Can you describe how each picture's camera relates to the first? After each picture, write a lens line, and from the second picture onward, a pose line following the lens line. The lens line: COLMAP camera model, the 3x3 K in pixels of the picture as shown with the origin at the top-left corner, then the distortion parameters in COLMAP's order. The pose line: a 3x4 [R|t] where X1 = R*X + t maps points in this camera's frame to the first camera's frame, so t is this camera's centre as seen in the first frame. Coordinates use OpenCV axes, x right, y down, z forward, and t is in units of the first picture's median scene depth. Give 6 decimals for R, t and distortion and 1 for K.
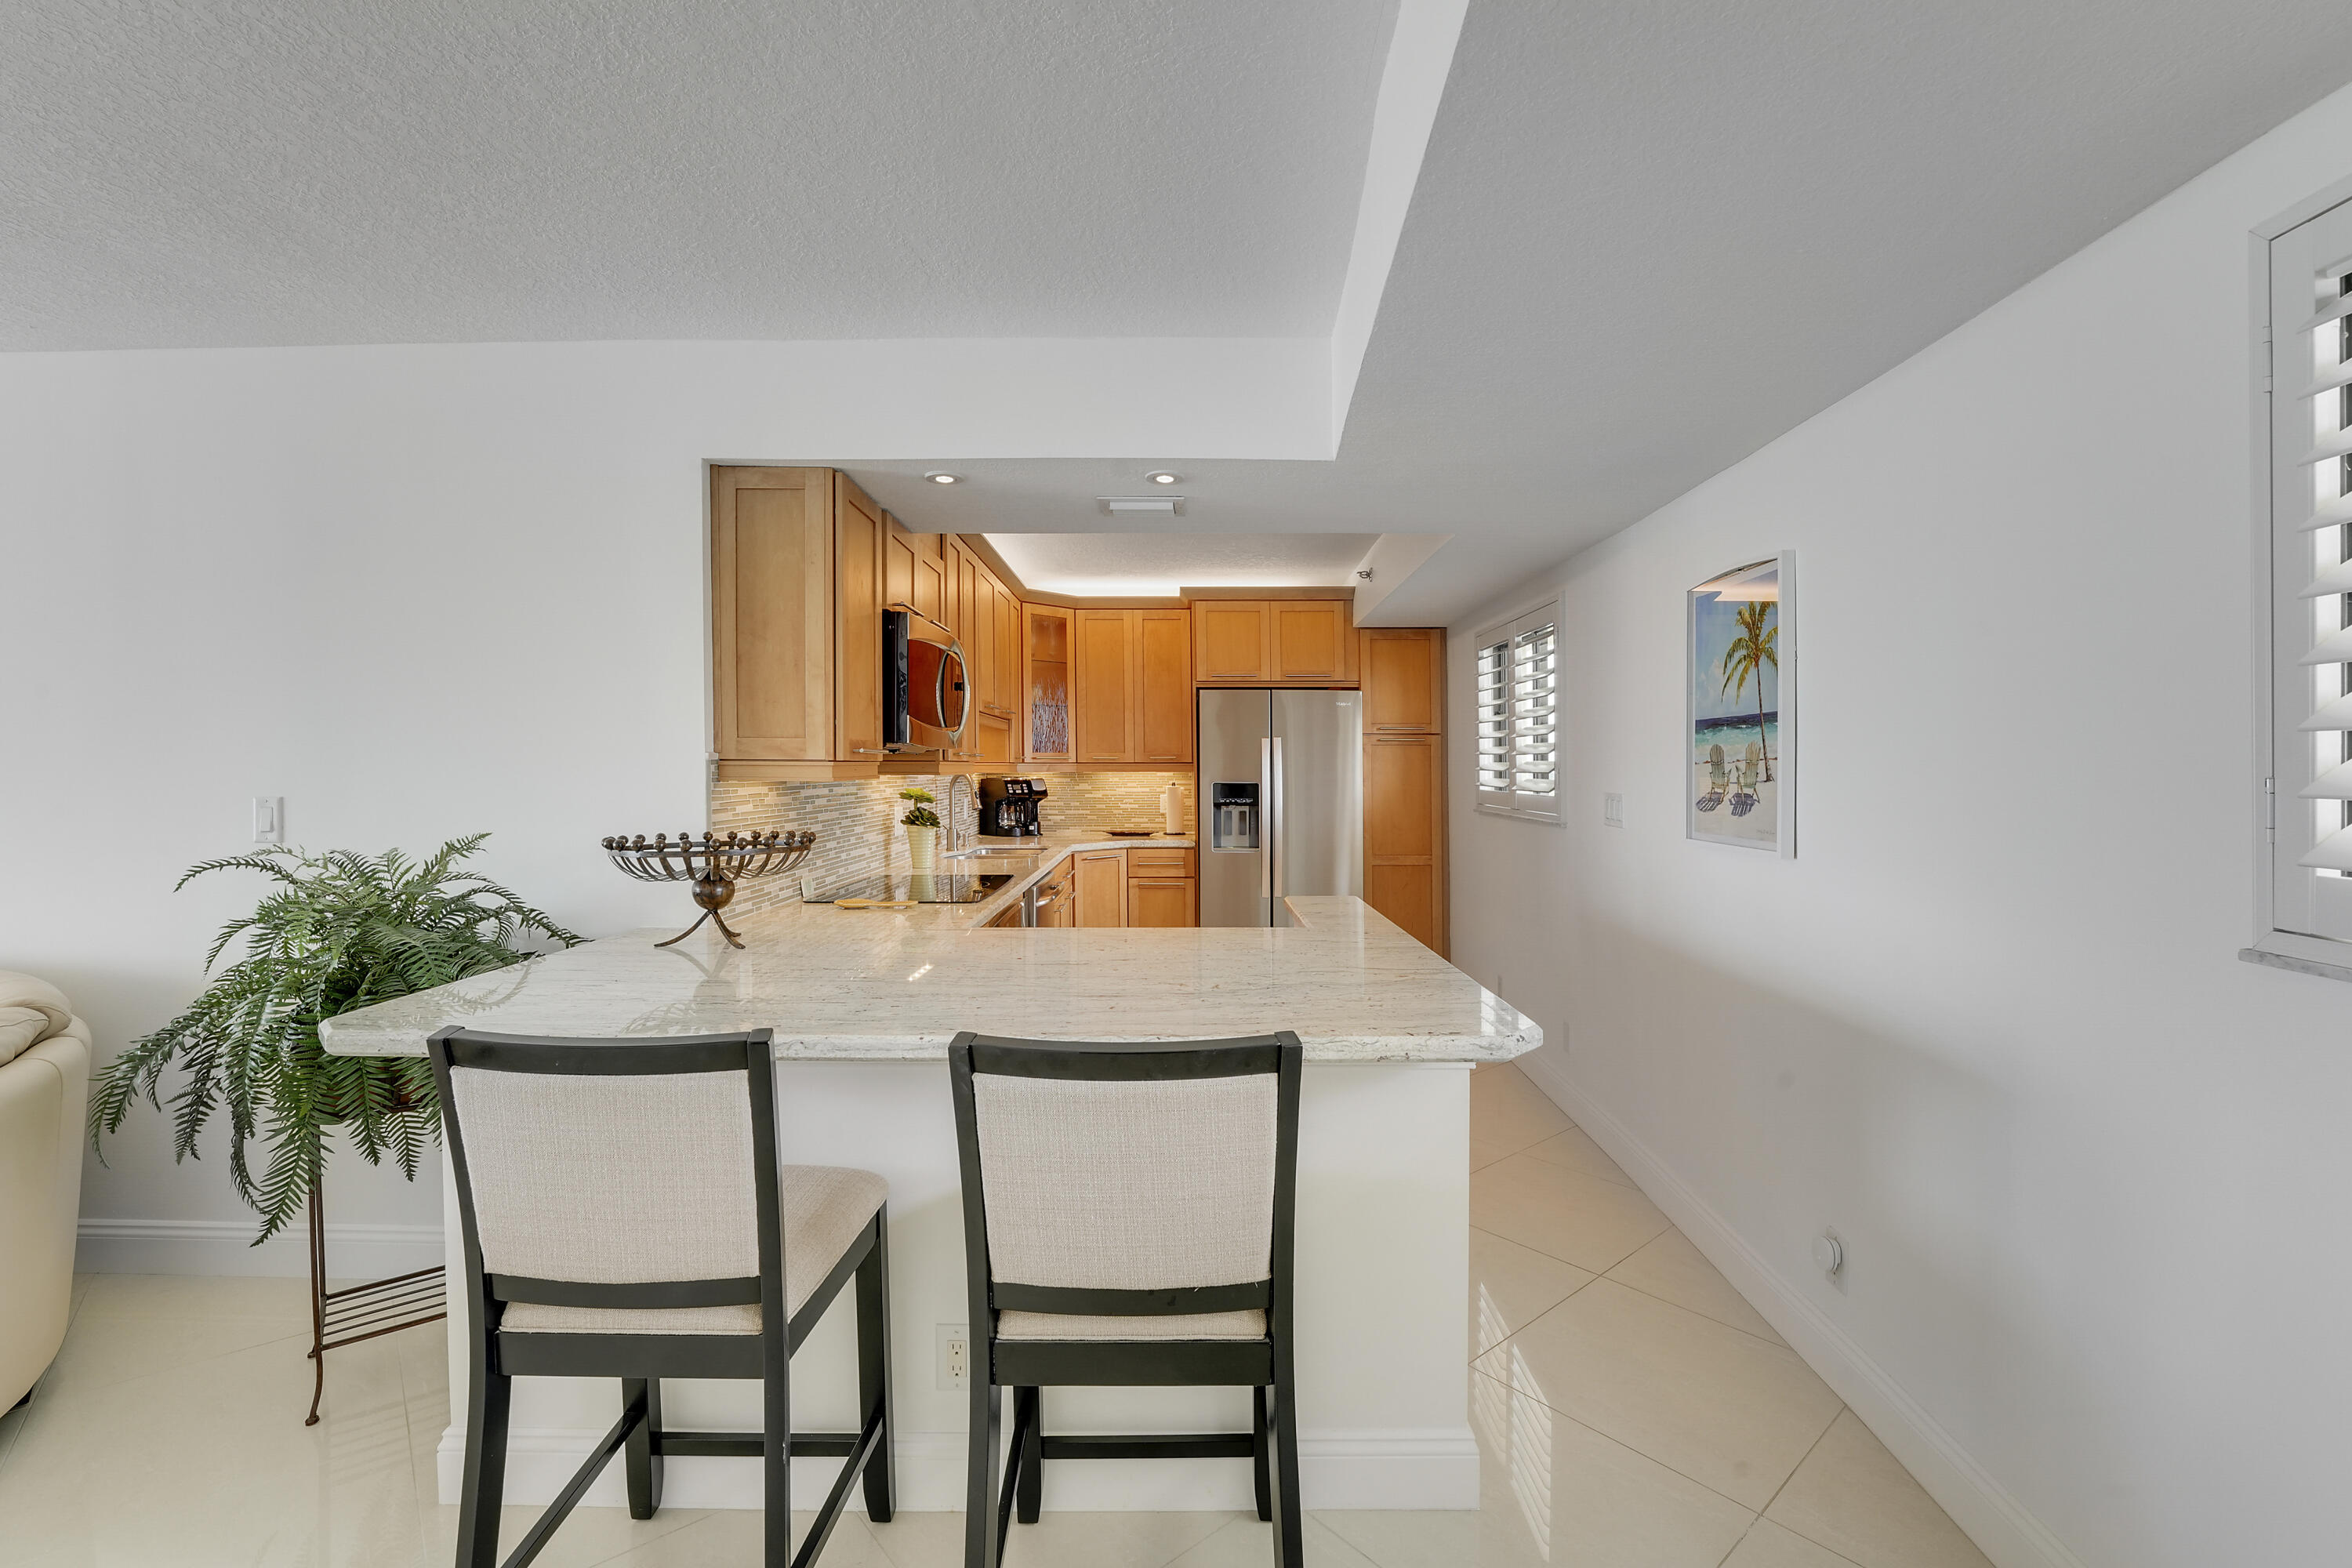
lens RADIAL K [[988.8, 0, 1163.5], [0, 988.8, 780.1], [0, 0, 1]] dist [-0.014288, -0.000035]
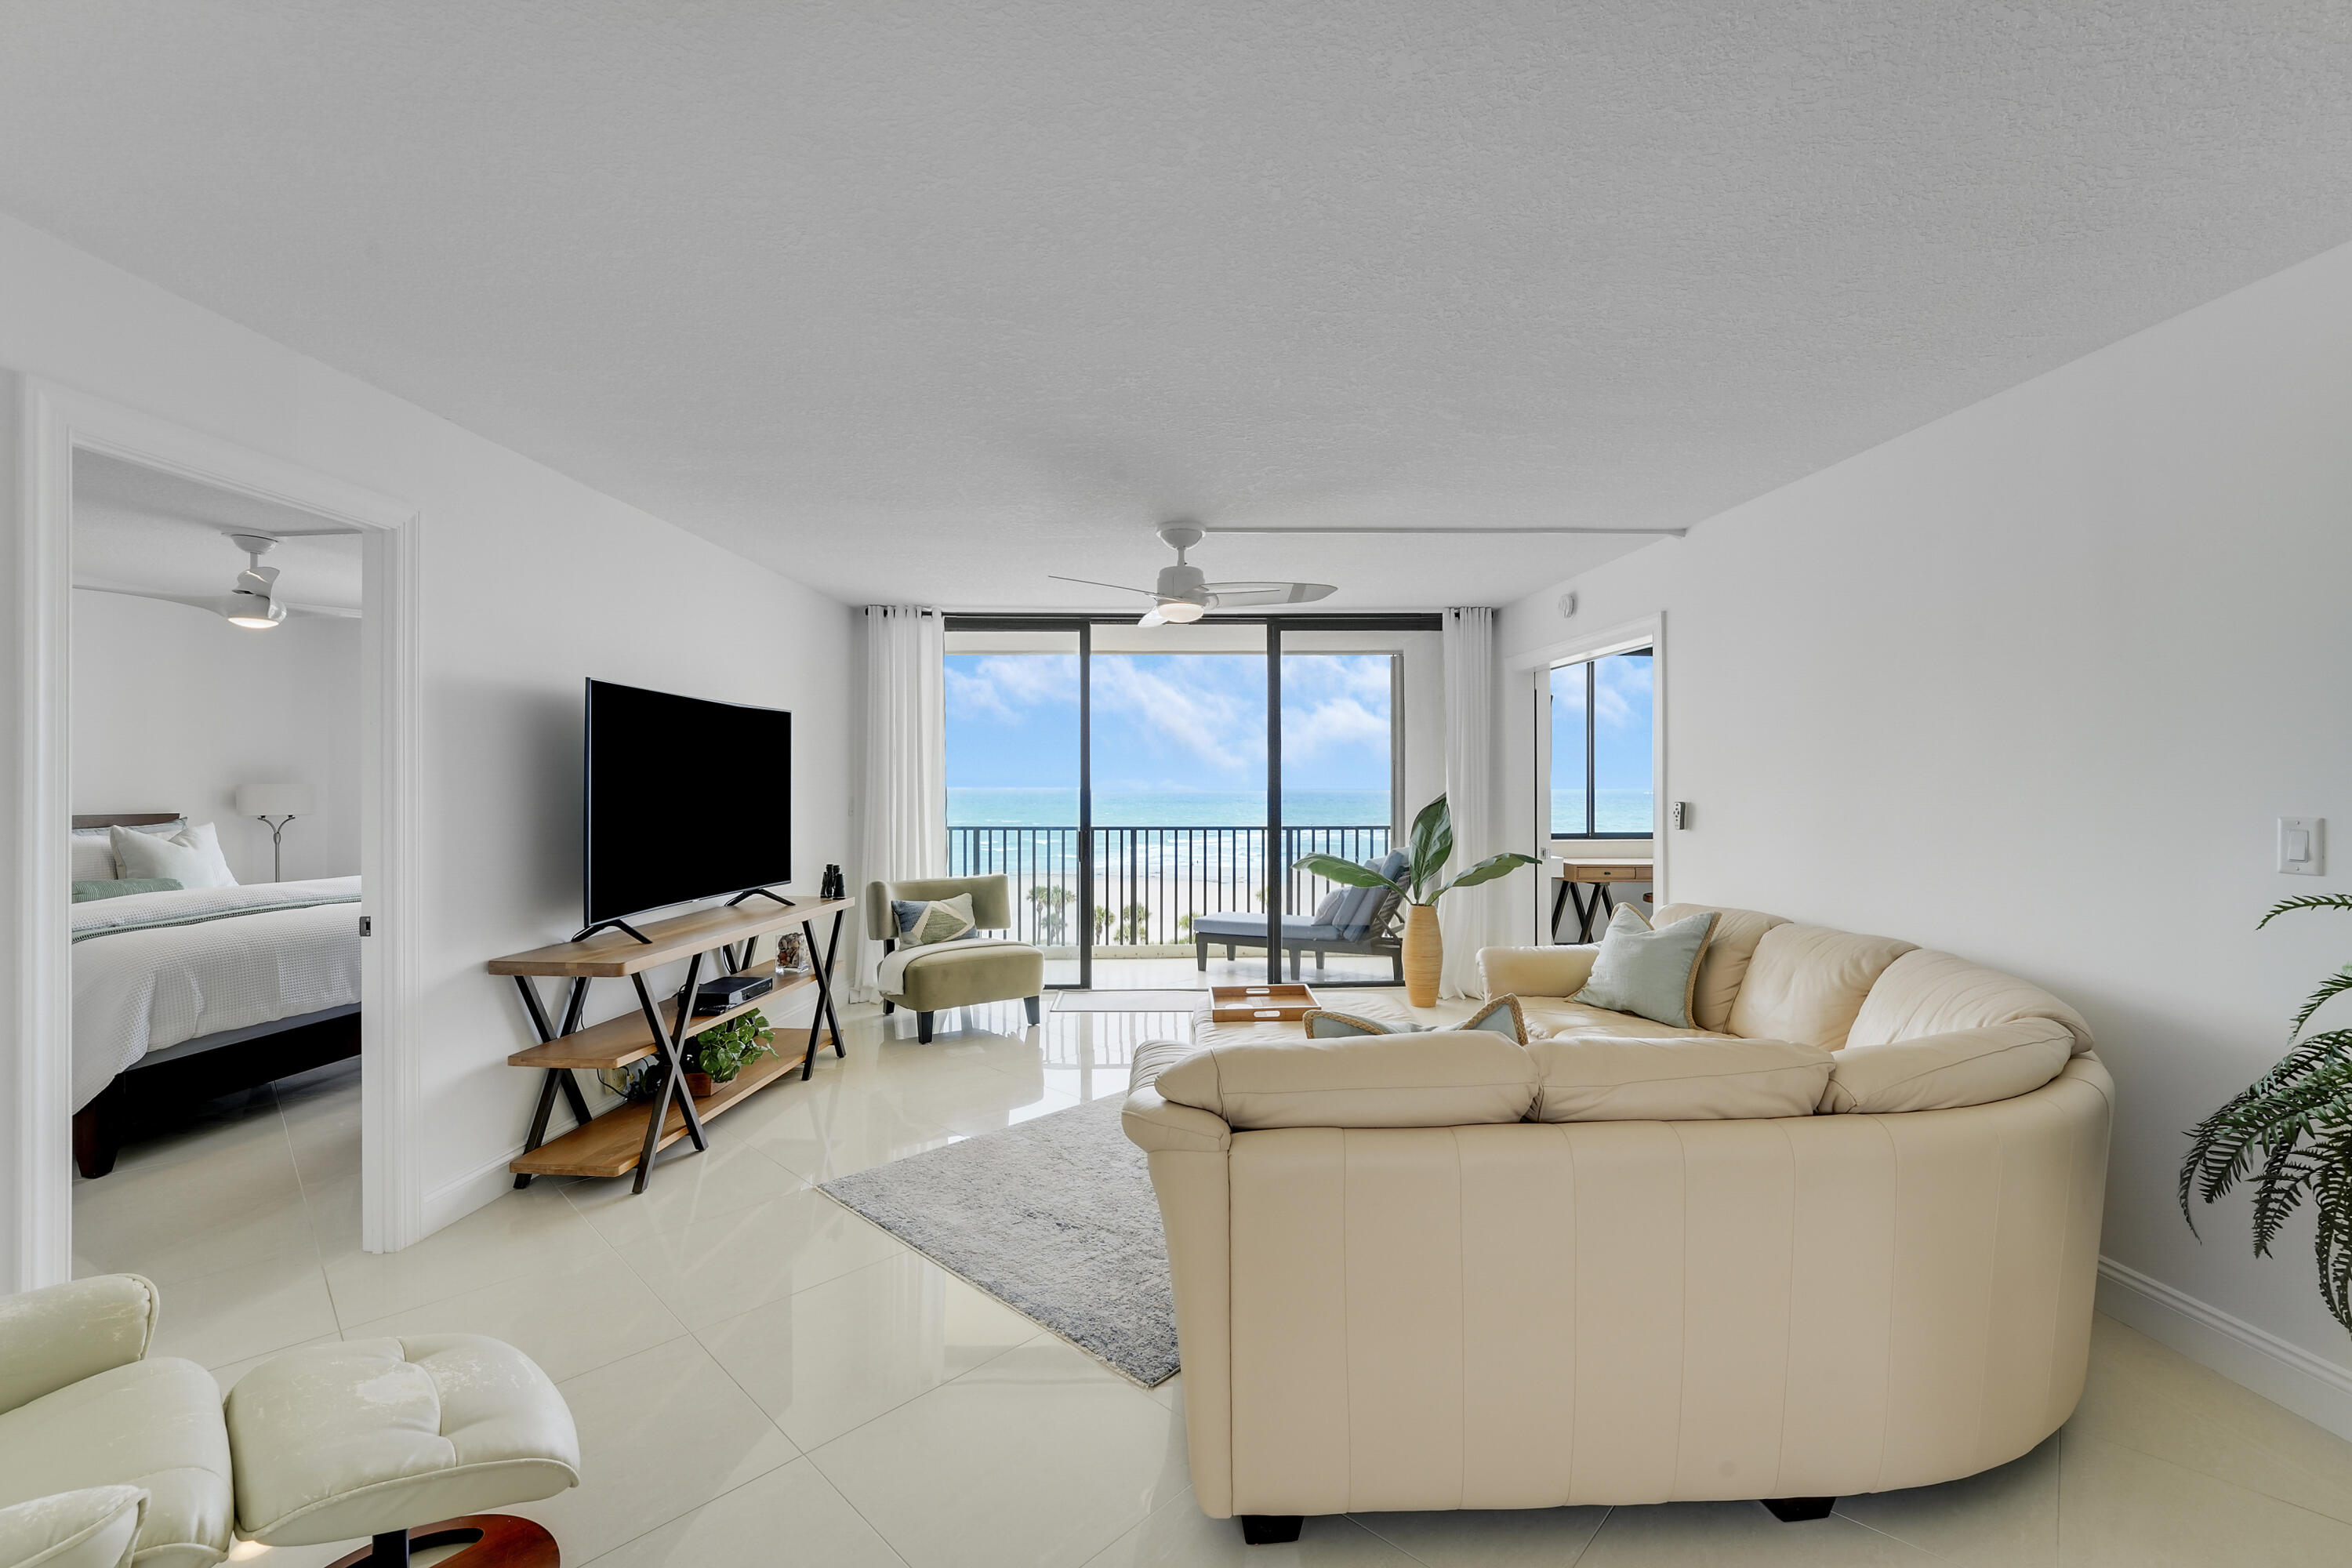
lens RADIAL K [[954.8, 0, 1178.5], [0, 954.8, 791.6], [0, 0, 1]] dist [-0.026676, 0.000531]
pose [[0.104450, 0.007008, -0.994505, -0.136265], [-0.015236, 0.999869, 0.005445, 0.002810], [0.994413, 0.014584, 0.104543, -0.001749]]
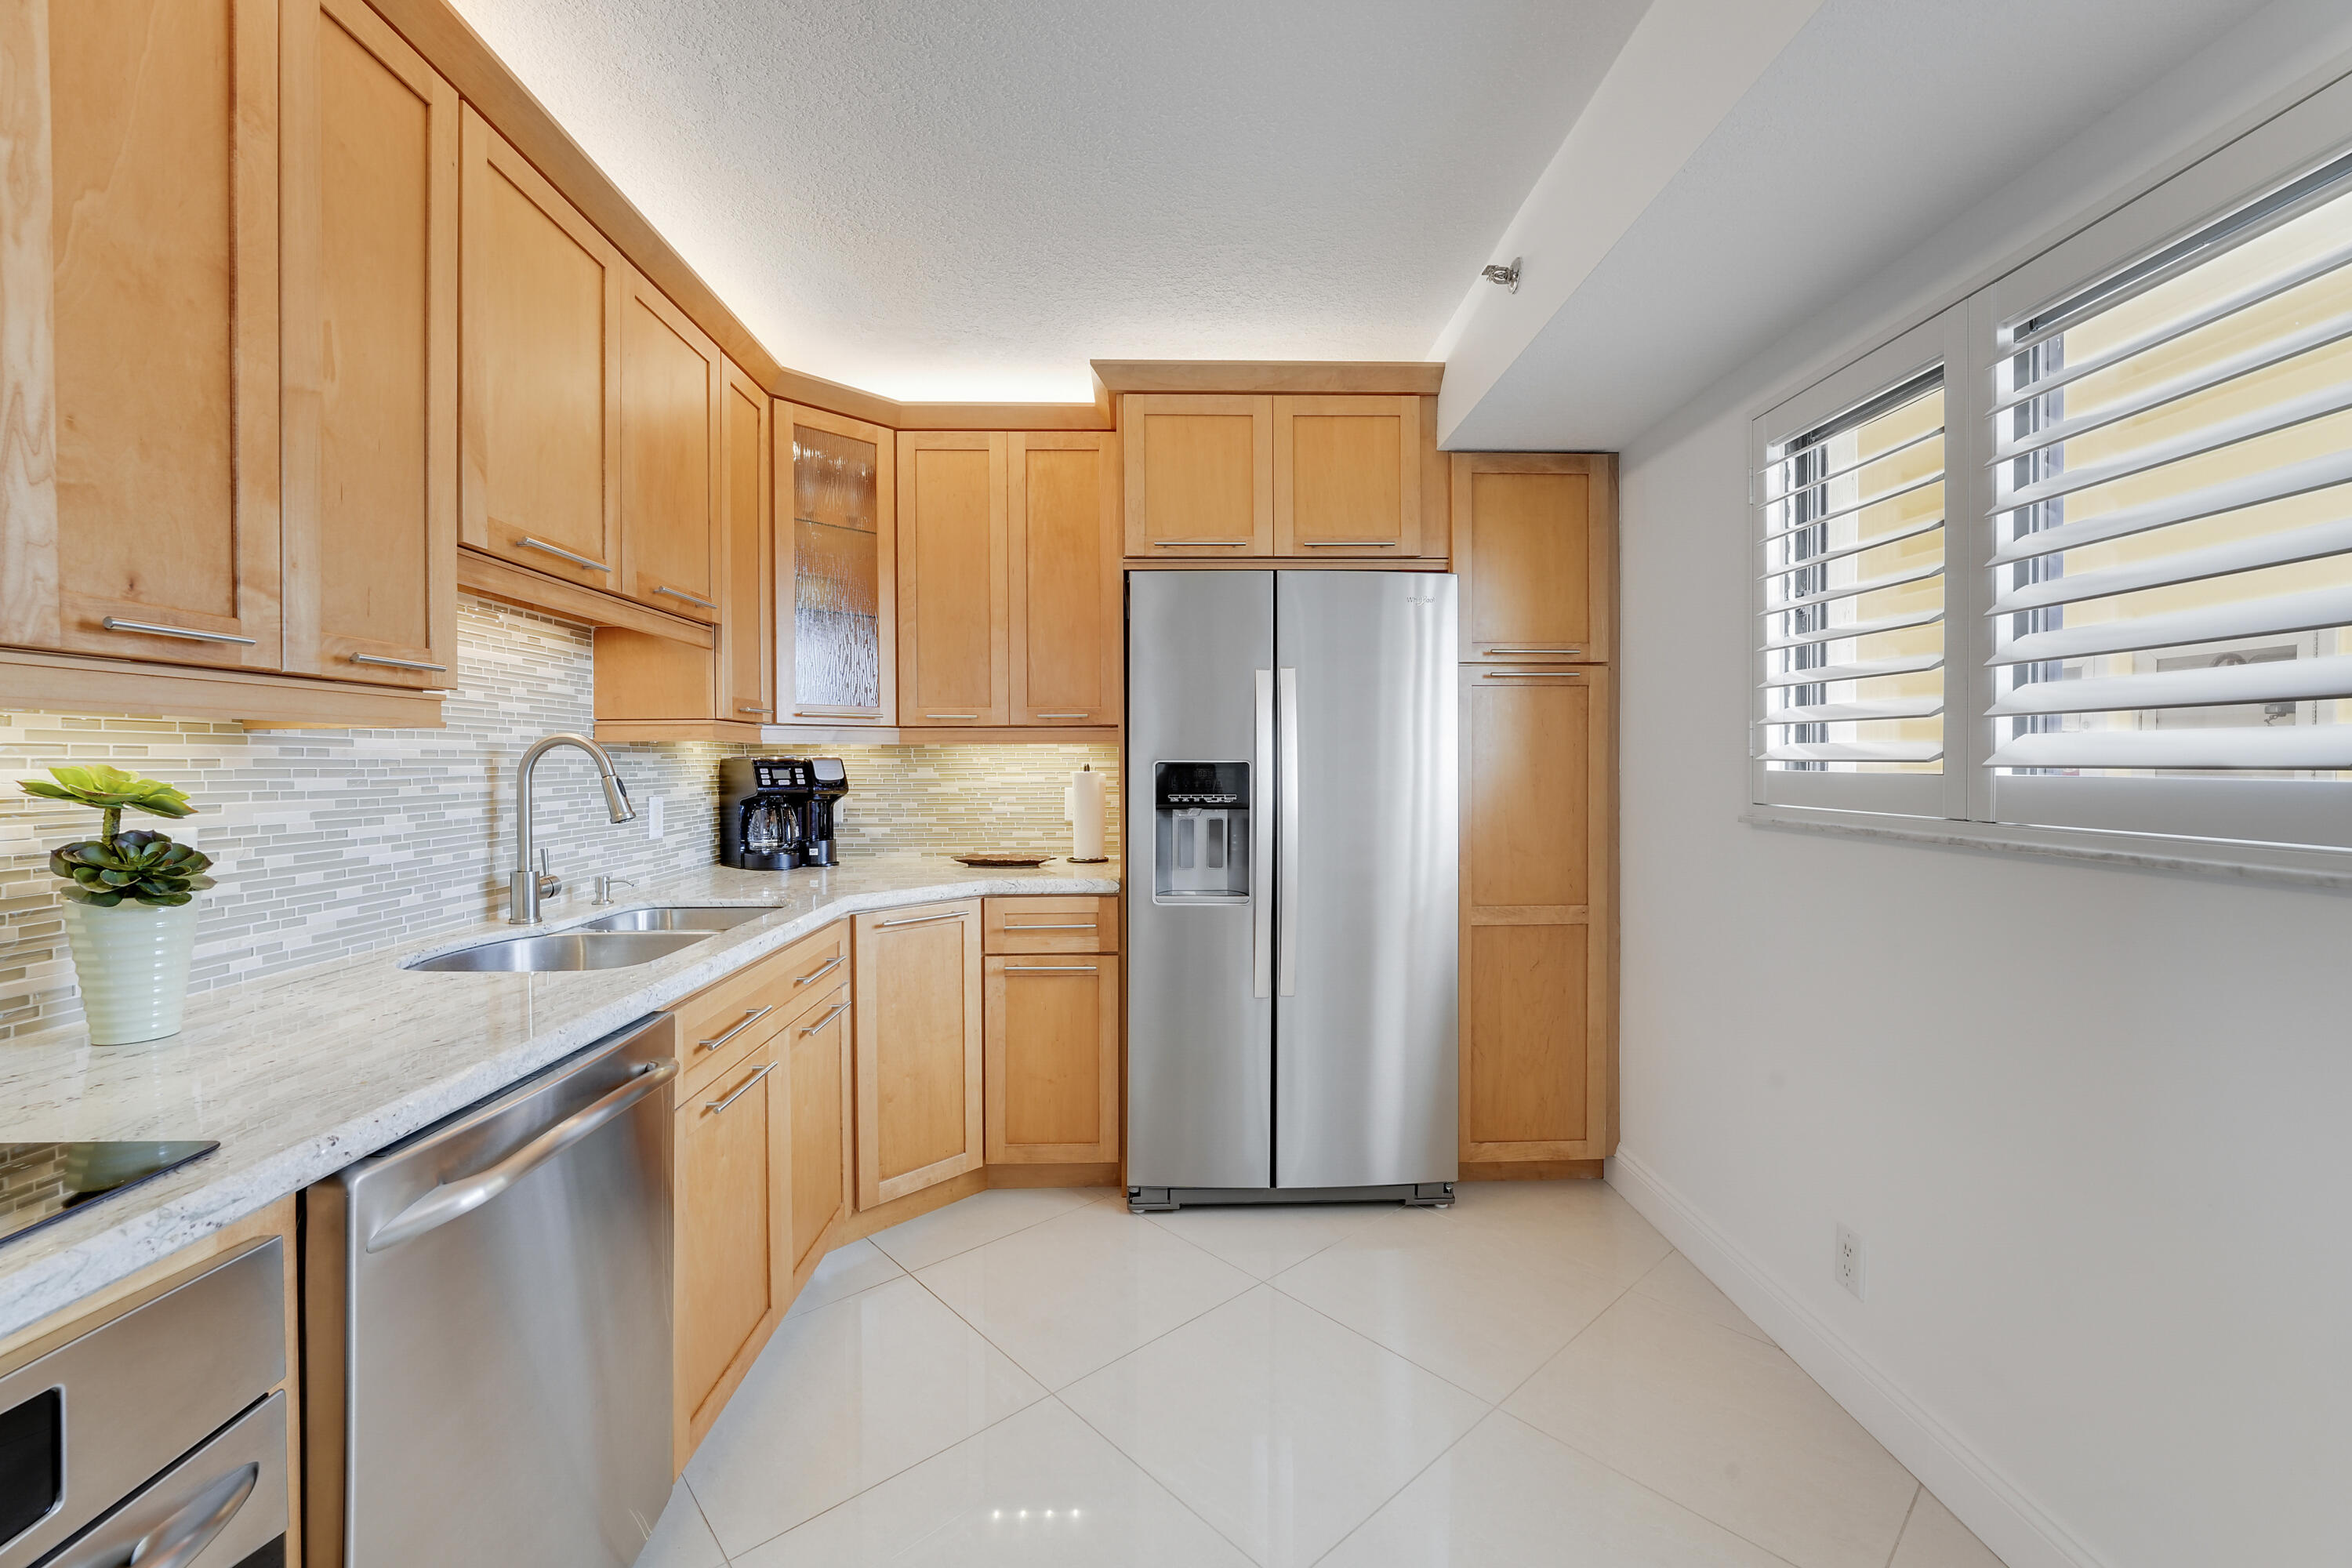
lens RADIAL K [[963.8, 0, 1175.9], [0, 963.8, 779.2], [0, 0, 1]] dist [-0.031139, 0.003782]
pose [[0.999637, -0.002013, 0.026852, 0.048071], [0.001976, 0.999997, 0.001393, 0.010838], [-0.026854, -0.001340, 0.999638, 0.528321]]
